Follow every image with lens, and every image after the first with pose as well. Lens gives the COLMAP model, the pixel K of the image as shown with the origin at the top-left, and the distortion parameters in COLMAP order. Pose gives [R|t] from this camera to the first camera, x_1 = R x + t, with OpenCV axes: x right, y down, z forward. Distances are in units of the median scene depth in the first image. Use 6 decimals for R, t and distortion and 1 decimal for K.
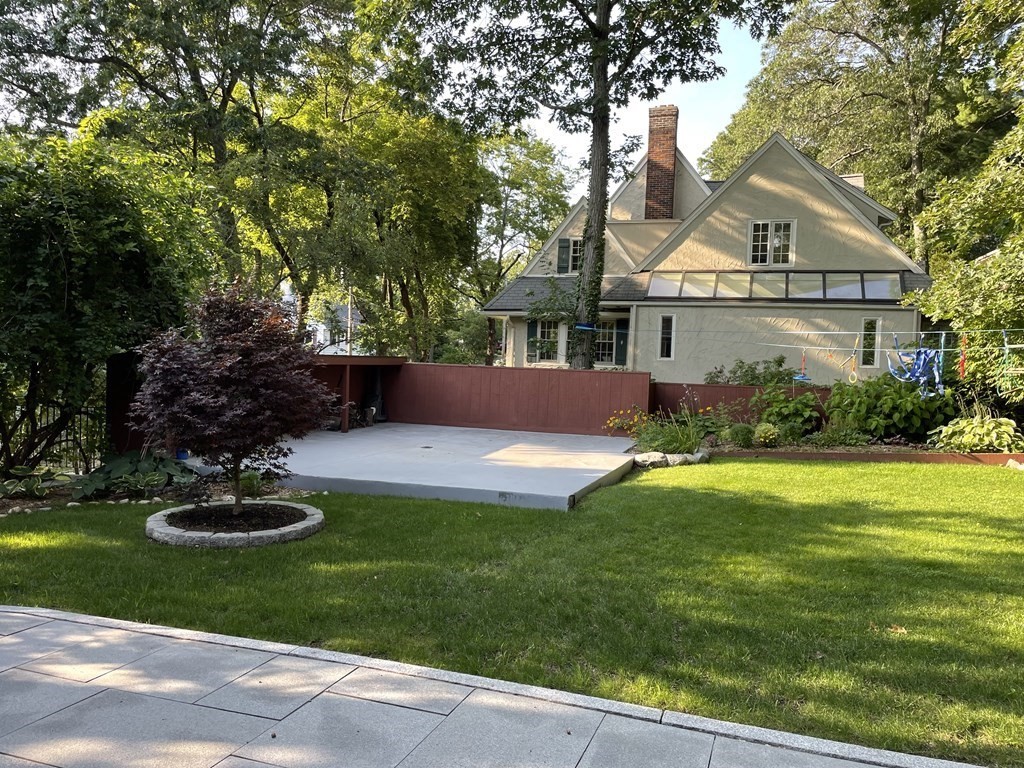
lens RADIAL K [[782.1, 0, 508.7], [0, 782.1, 380.0], [0, 0, 1]] dist [0.004033, 0.000439]
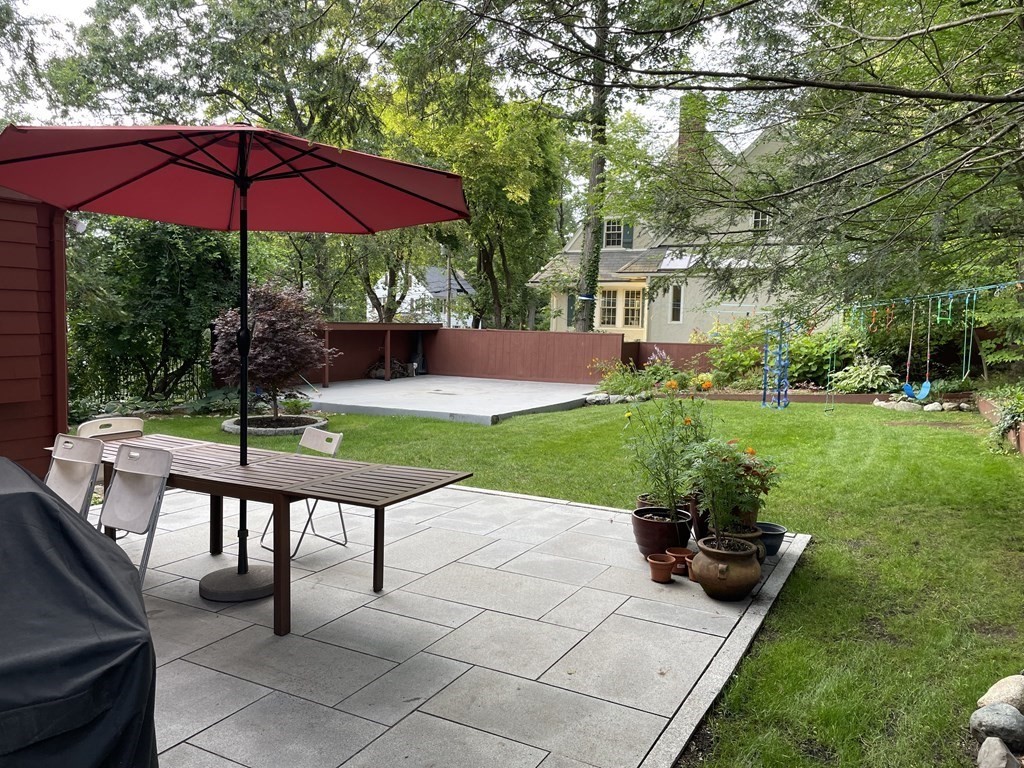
lens RADIAL K [[782.1, 0, 515.0], [0, 782.1, 386.1], [0, 0, 1]] dist [0.004033, 0.000439]
pose [[0.988706, 0.000758, -0.149867, 0.342266], [0.007066, 0.998639, 0.051666, 0.014524], [0.149702, -0.052141, 0.987355, -0.471213]]
